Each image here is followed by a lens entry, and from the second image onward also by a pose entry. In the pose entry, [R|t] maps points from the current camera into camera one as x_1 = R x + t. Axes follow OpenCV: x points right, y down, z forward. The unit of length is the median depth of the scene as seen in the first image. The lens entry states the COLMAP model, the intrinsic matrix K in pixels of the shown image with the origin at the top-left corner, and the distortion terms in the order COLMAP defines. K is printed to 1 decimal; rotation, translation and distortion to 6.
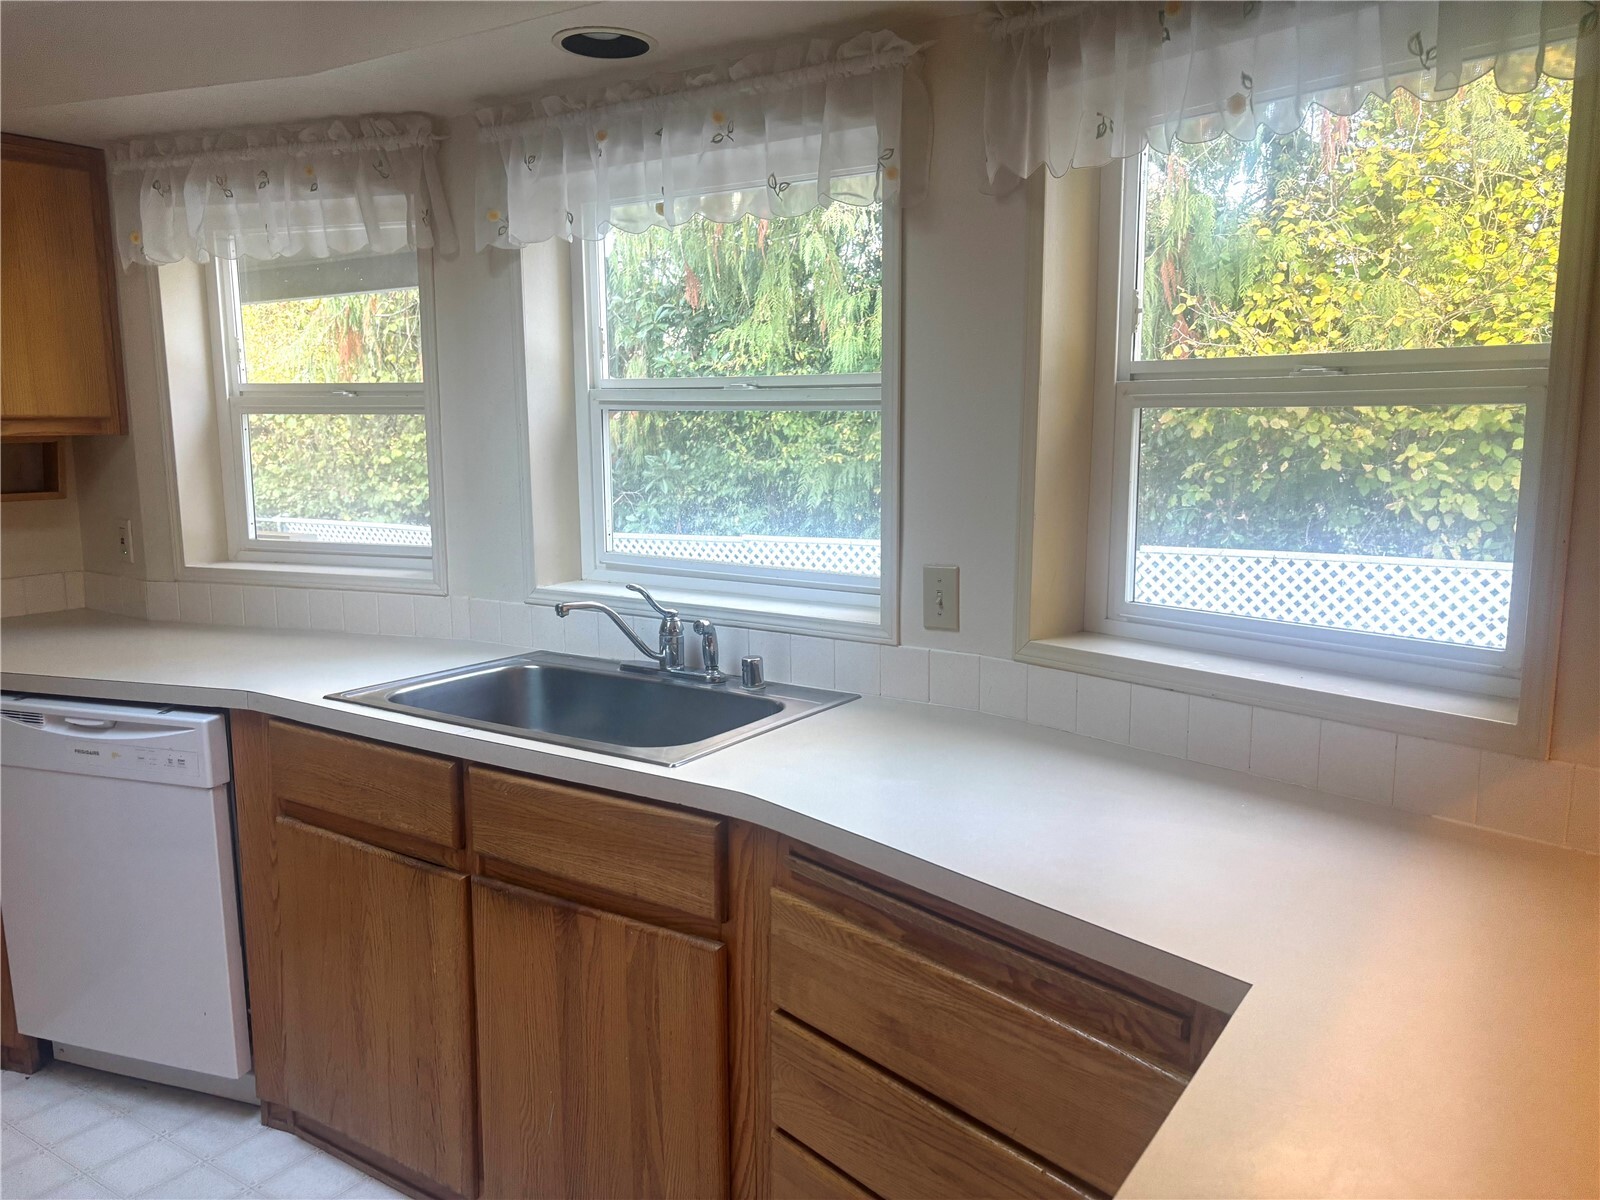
lens RADIAL K [[1207.5, 0, 805.4], [0, 1207.5, 607.5], [0, 0, 1]] dist [-0.001222, -0.007001]
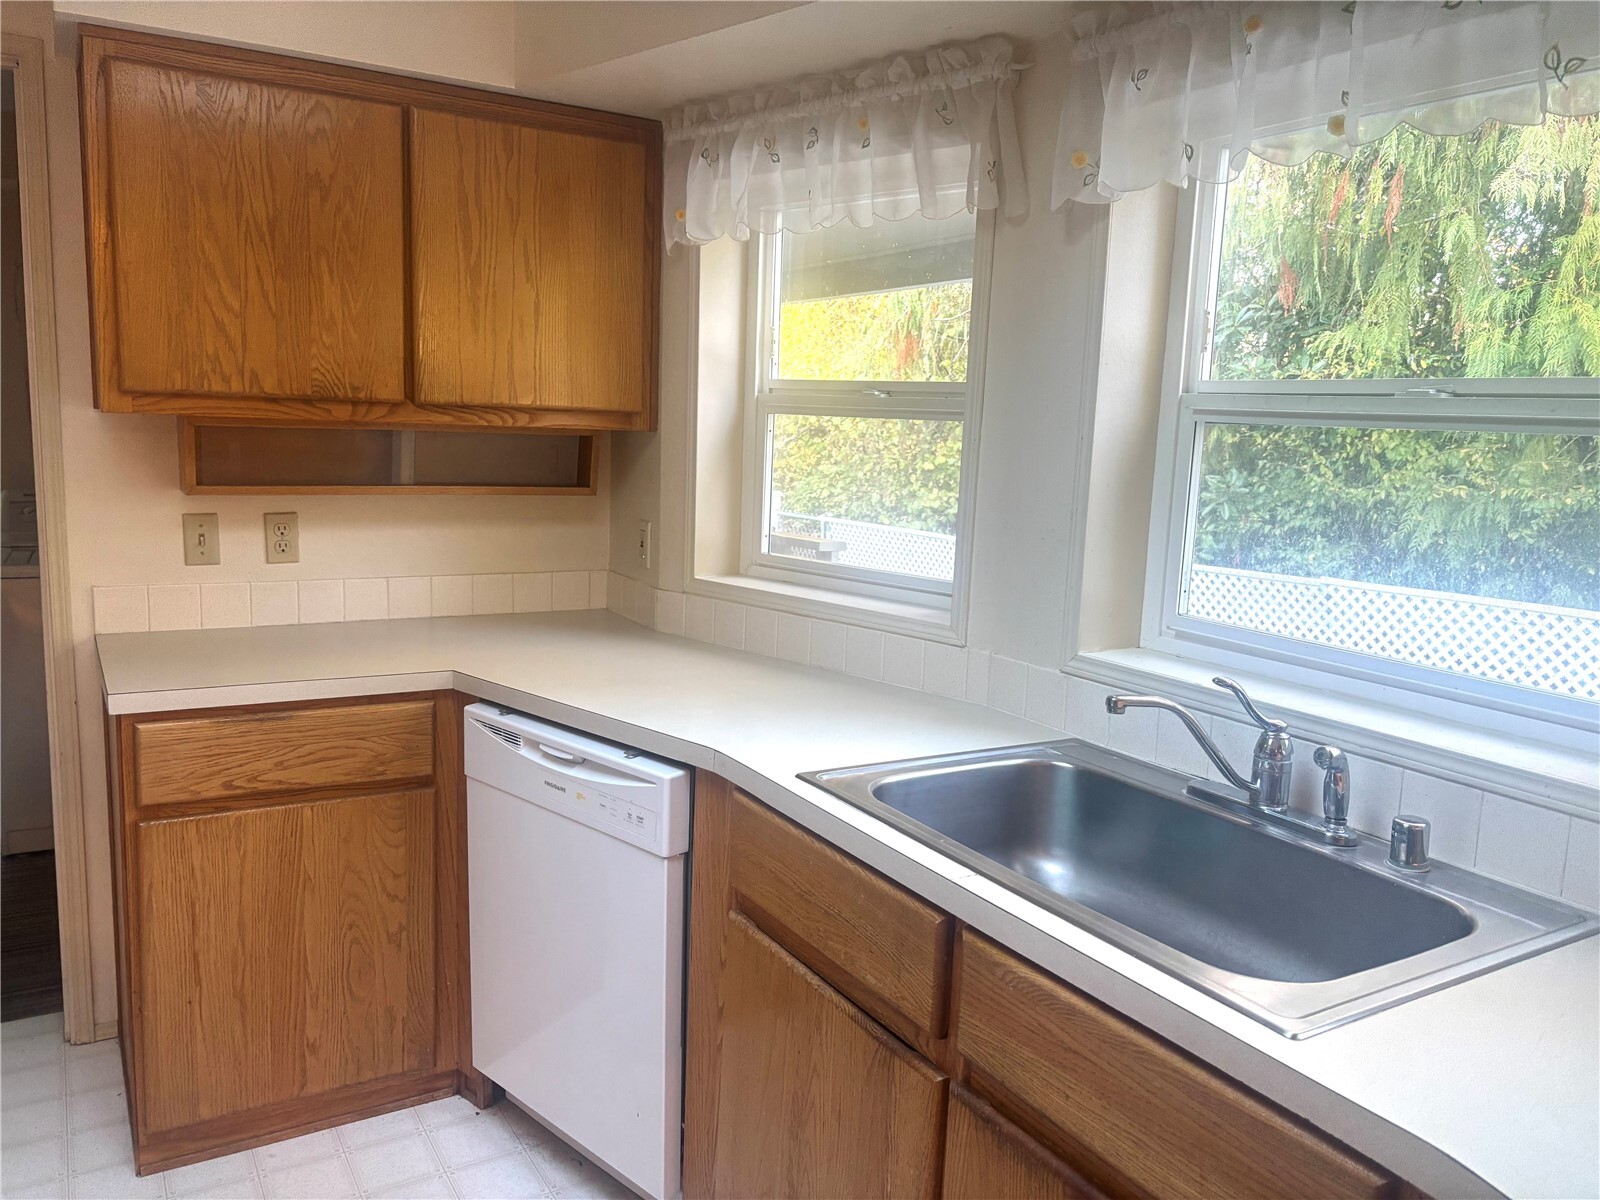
lens RADIAL K [[1203.3, 0, 799.5], [0, 1203.3, 606.3], [0, 0, 1]] dist [0.161339, -0.244855]
pose [[0.902473, 0.102104, -0.418470, -0.054521], [-0.106336, 0.994242, 0.013264, -0.032533], [0.417415, 0.032528, 0.908134, 0.195566]]
